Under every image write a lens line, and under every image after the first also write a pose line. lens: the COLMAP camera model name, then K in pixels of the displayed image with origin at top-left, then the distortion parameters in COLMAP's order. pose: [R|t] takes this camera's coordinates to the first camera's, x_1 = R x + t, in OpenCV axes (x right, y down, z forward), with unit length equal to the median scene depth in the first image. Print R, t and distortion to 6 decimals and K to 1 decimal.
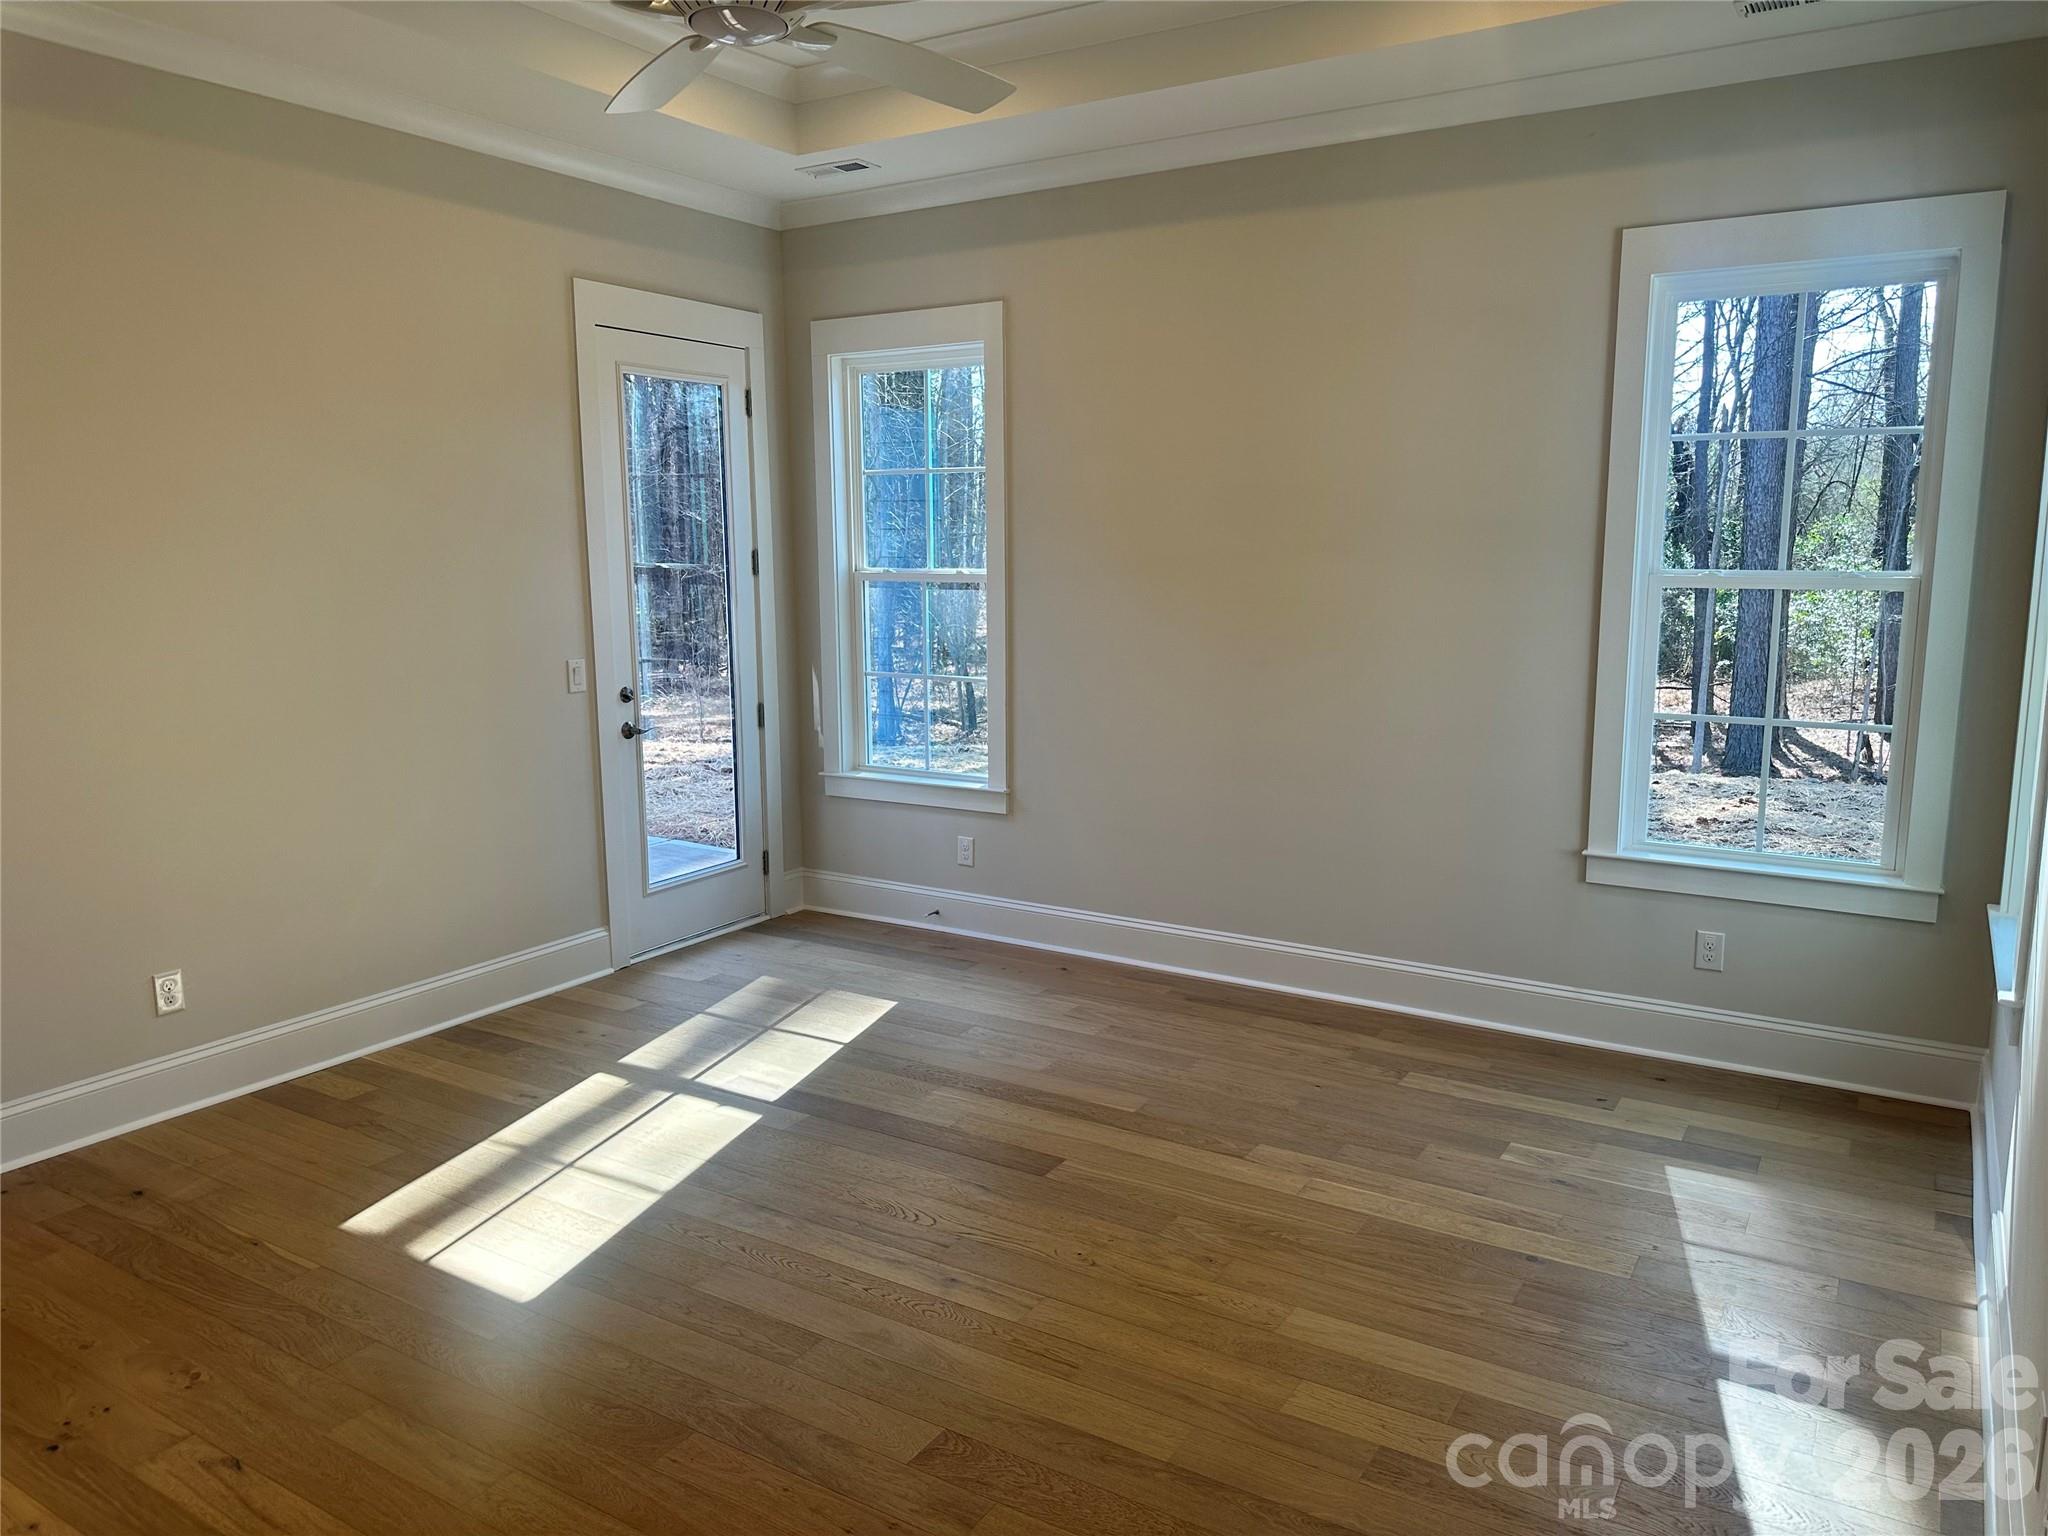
lens RADIAL K [[1437.8, 0, 1014.8], [0, 1437.8, 763.2], [0, 0, 1]] dist [0.044212, -0.053159]
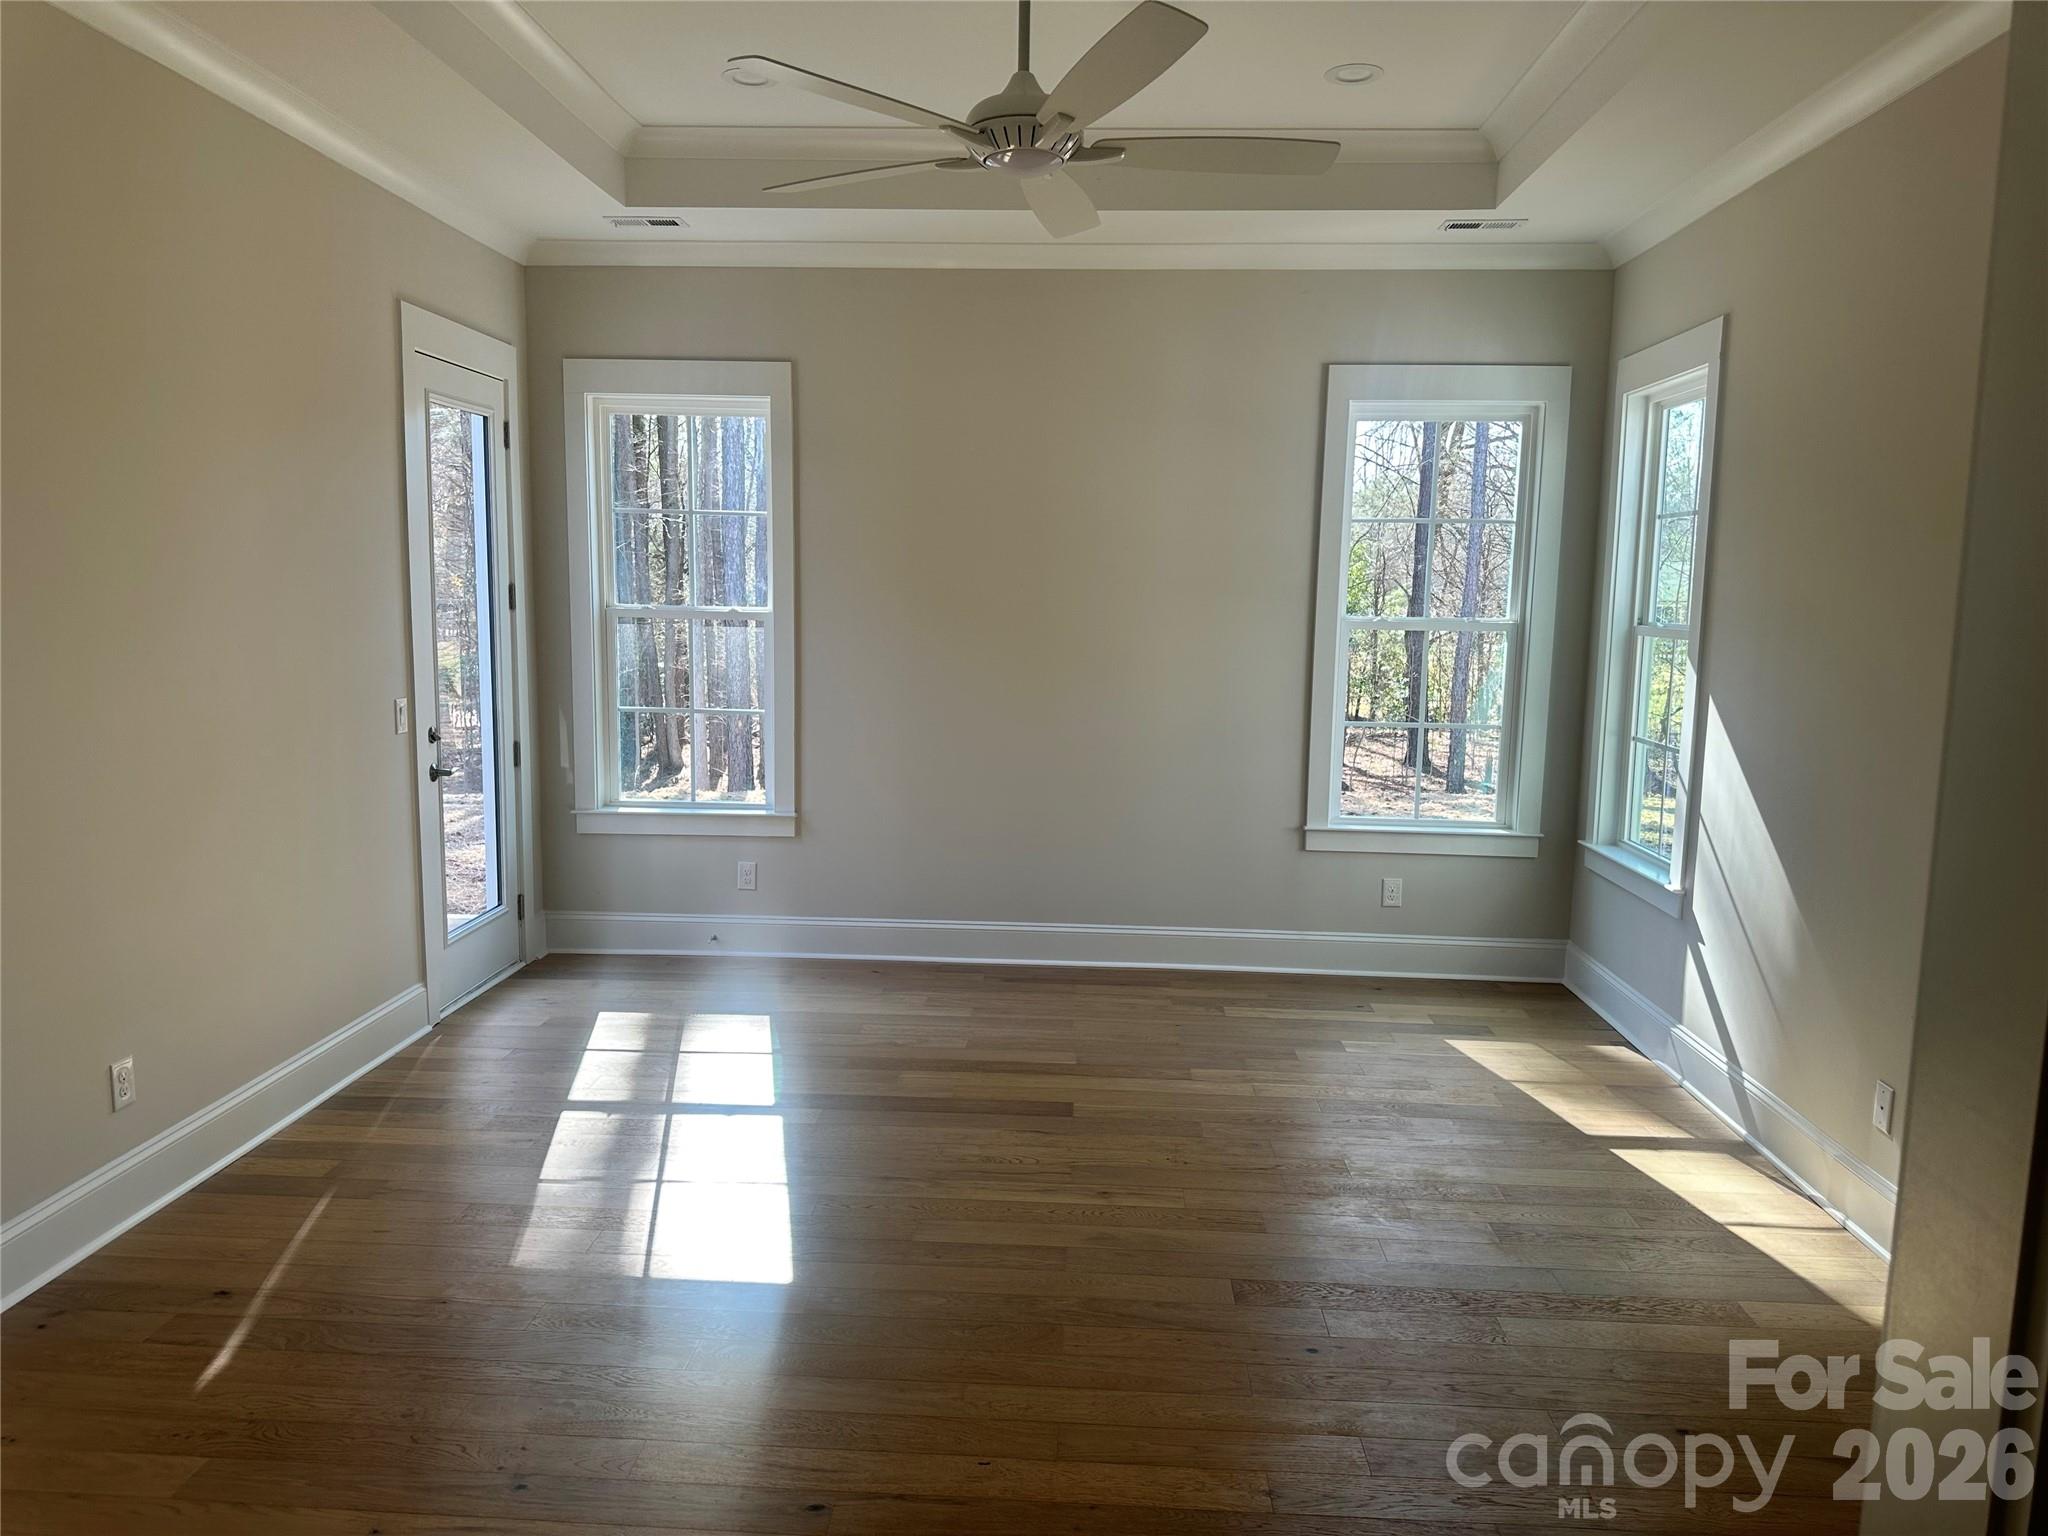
lens RADIAL K [[1437.8, 0, 1019.1], [0, 1437.8, 765.7], [0, 0, 1]] dist [0.044212, -0.053159]
pose [[0.874883, -0.042446, 0.482471, -0.459799], [0.056797, 0.998271, -0.015167, 0.010979], [-0.480993, 0.040673, 0.875780, -0.023286]]
